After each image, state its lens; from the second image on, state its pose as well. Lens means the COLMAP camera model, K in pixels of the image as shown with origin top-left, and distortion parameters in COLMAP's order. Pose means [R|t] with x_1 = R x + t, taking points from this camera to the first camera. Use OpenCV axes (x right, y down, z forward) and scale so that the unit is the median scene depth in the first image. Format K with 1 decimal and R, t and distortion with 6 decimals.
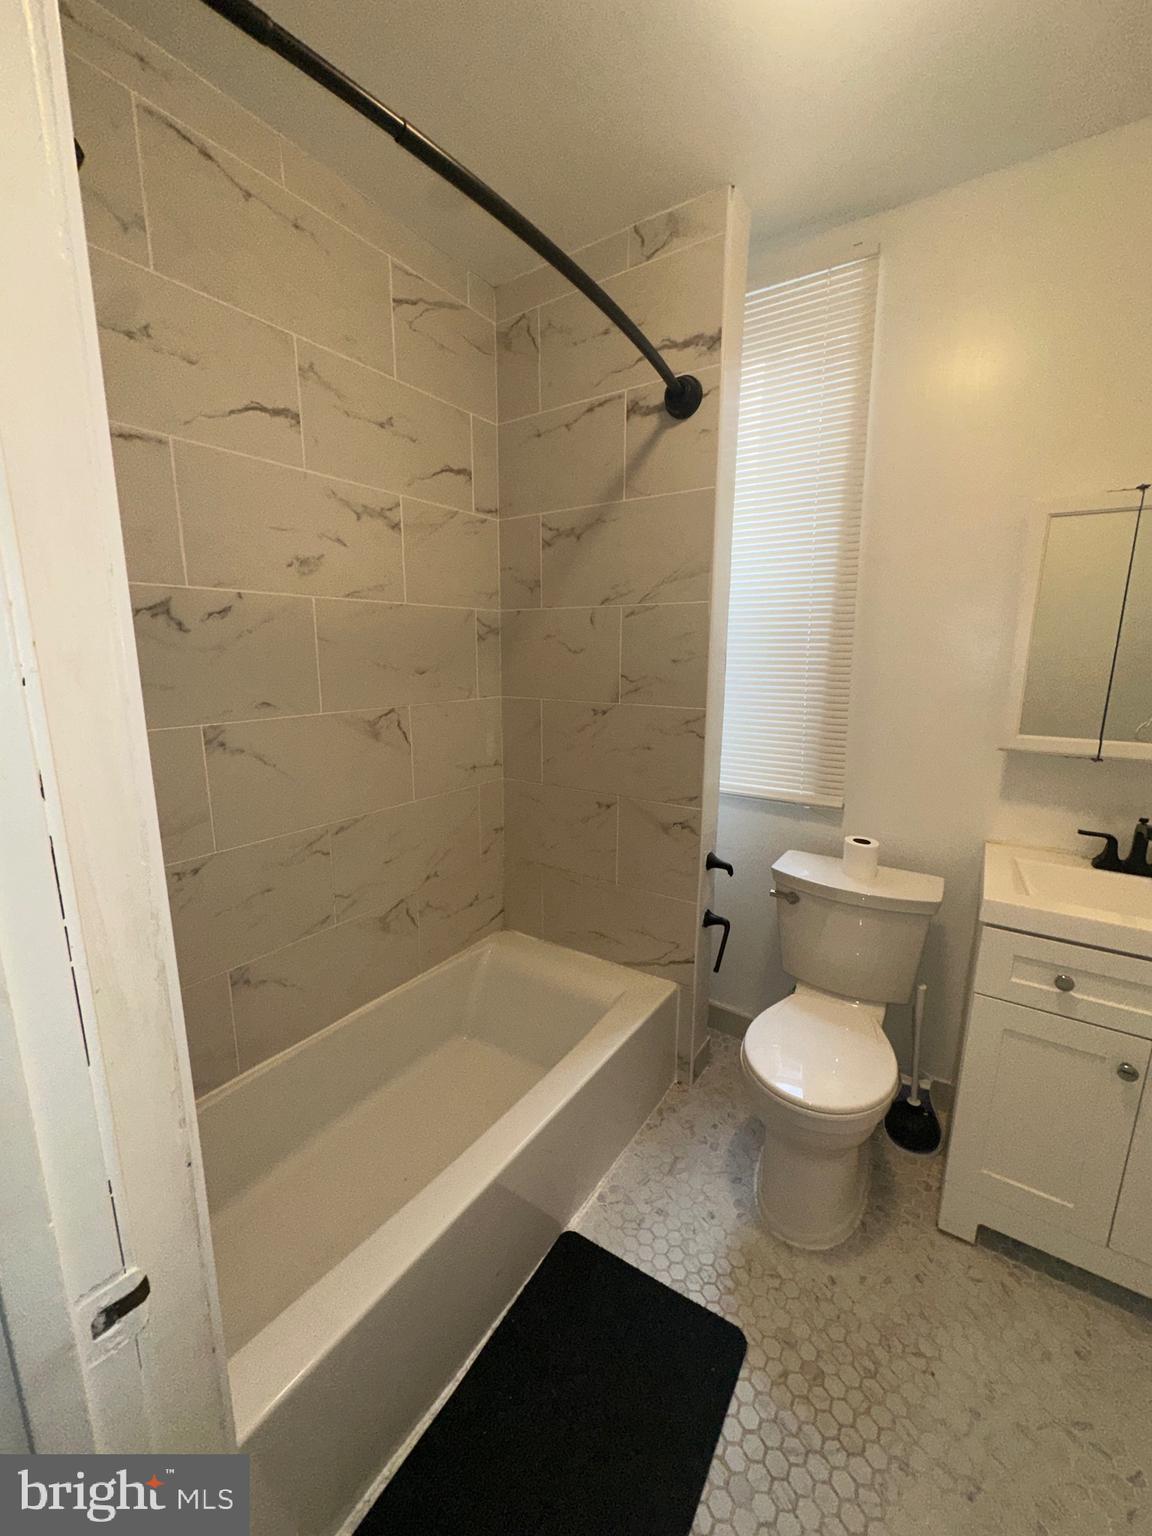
lens RADIAL K [[619.5, 0, 575.8], [0, 619.5, 769.5], [0, 0, 1]] dist [-0.001060, 0.000948]
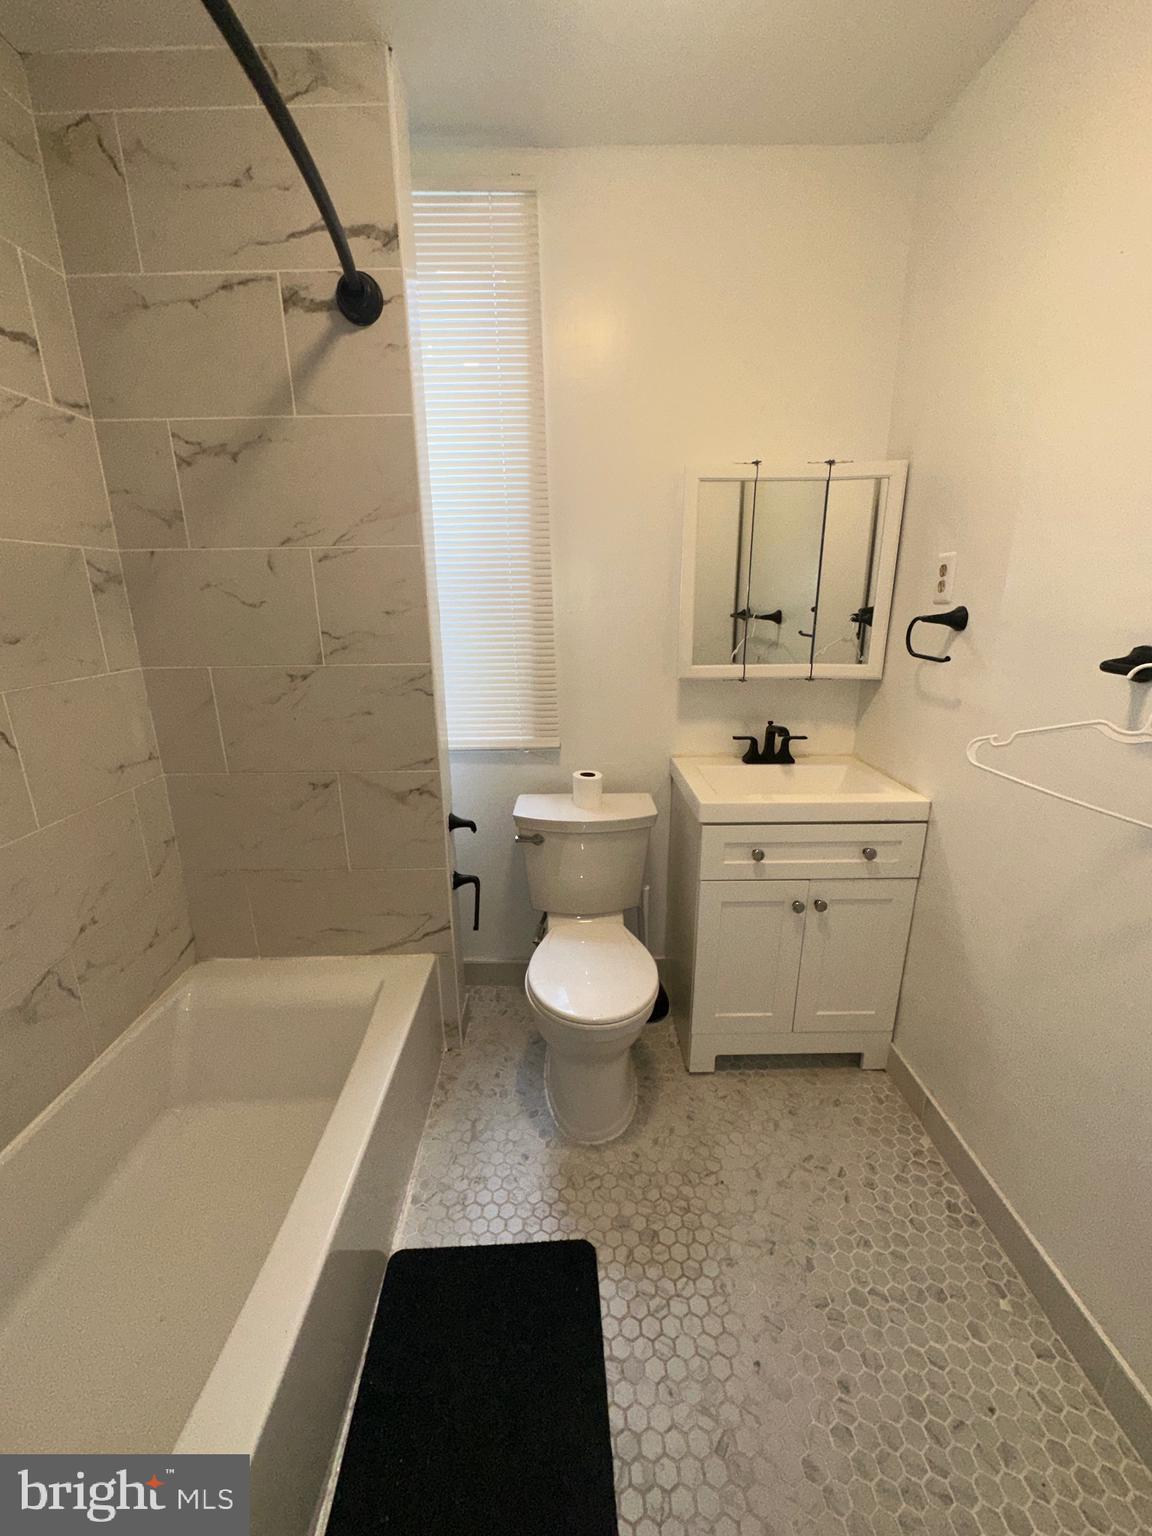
lens RADIAL K [[619.5, 0, 574.2], [0, 619.5, 769.5], [0, 0, 1]] dist [-0.001060, 0.000948]
pose [[0.821507, -0.168717, 0.544666, -0.153160], [0.125909, 0.985318, 0.115309, -0.022187], [-0.556124, -0.026149, 0.830688, 0.105968]]
